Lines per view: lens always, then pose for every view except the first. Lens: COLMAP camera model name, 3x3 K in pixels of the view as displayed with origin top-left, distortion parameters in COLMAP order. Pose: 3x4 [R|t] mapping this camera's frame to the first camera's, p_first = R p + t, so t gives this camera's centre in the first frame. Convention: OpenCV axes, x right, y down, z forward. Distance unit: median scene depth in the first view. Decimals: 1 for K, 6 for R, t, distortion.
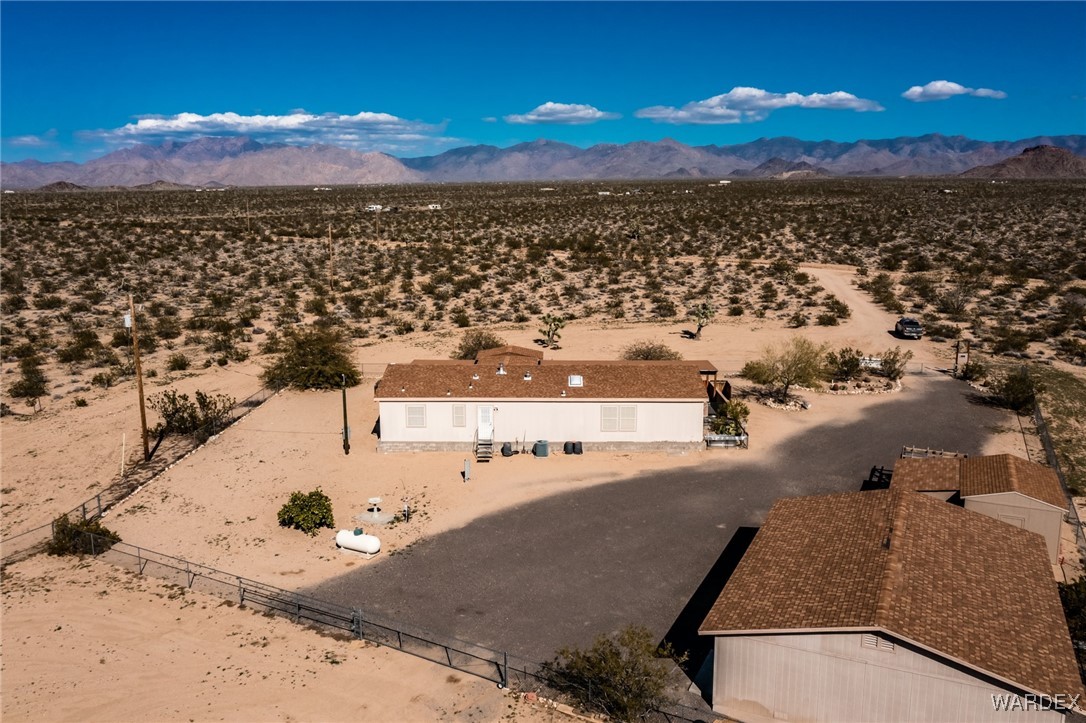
lens RADIAL K [[861.2, 0, 543.0], [0, 861.2, 361.5], [0, 0, 1]] dist [0.001978, -0.000040]
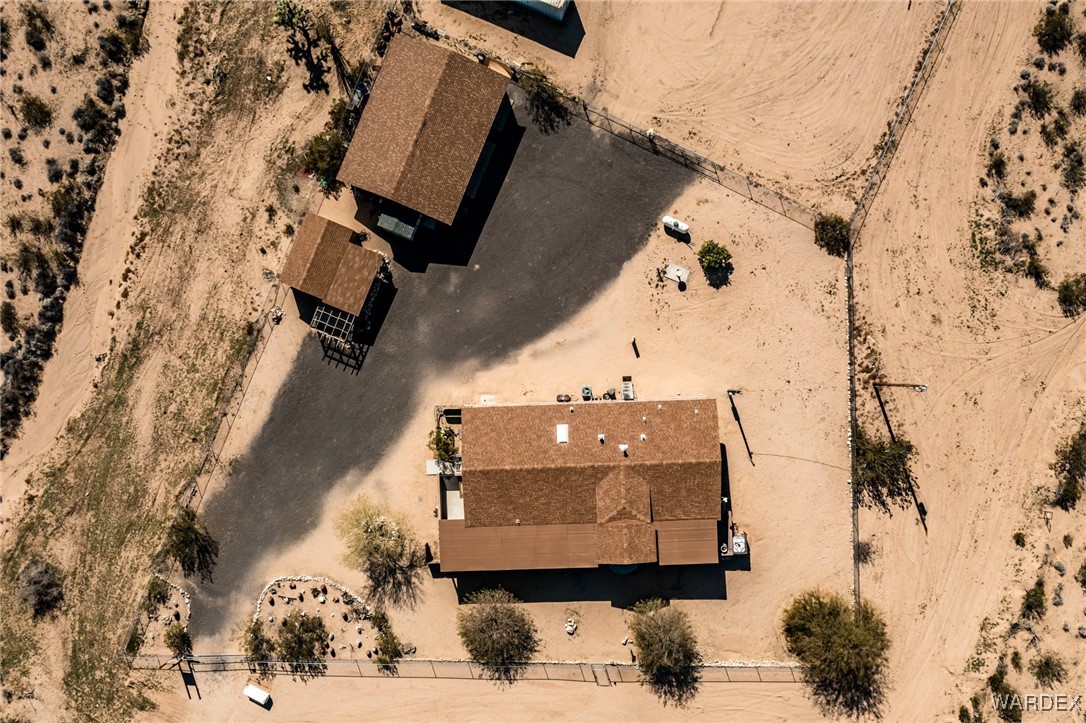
lens RADIAL K [[861.2, 0, 543.0], [0, 861.2, 361.5], [0, 0, 1]] dist [0.001978, -0.000040]
pose [[-0.998340, 0.054155, 0.019607, 0.012766], [0.009944, -0.173231, 0.984831, -0.420791], [0.056730, 0.983391, 0.172405, 0.238995]]
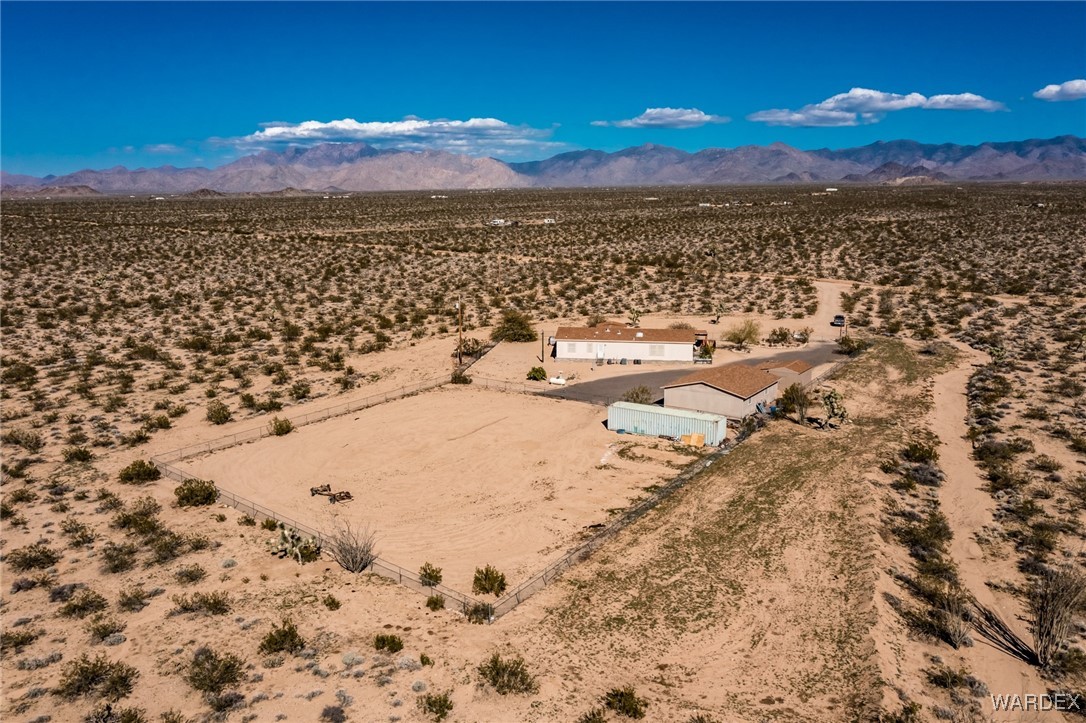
lens RADIAL K [[861.2, 0, 543.0], [0, 861.2, 361.5], [0, 0, 1]] dist [0.001978, -0.000040]
pose [[0.992695, 0.024137, -0.118211, 0.019535], [-0.024653, 0.999692, -0.002905, 0.038135], [0.118105, 0.005798, 0.992984, -0.473482]]
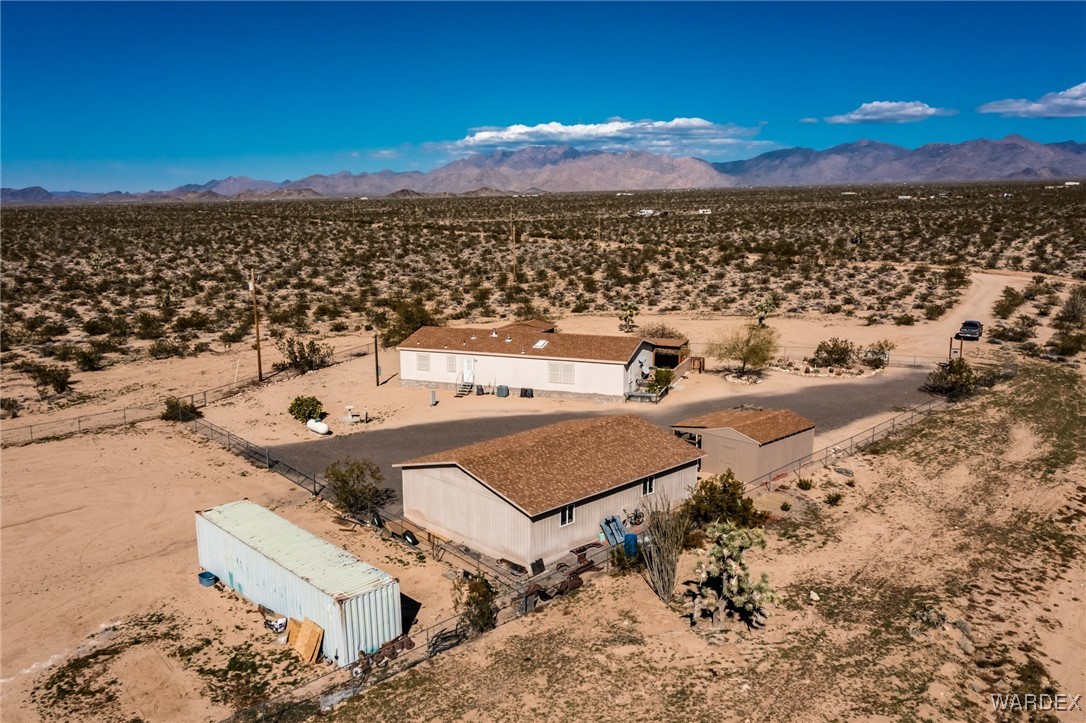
lens RADIAL K [[861.2, 0, 543.0], [0, 861.2, 361.5], [0, 0, 1]] dist [0.001978, -0.000040]
pose [[0.939249, 0.060041, -0.337945, 0.170383], [-0.061838, 0.998071, 0.005455, 0.014681], [0.337621, 0.015774, 0.941150, -0.080476]]
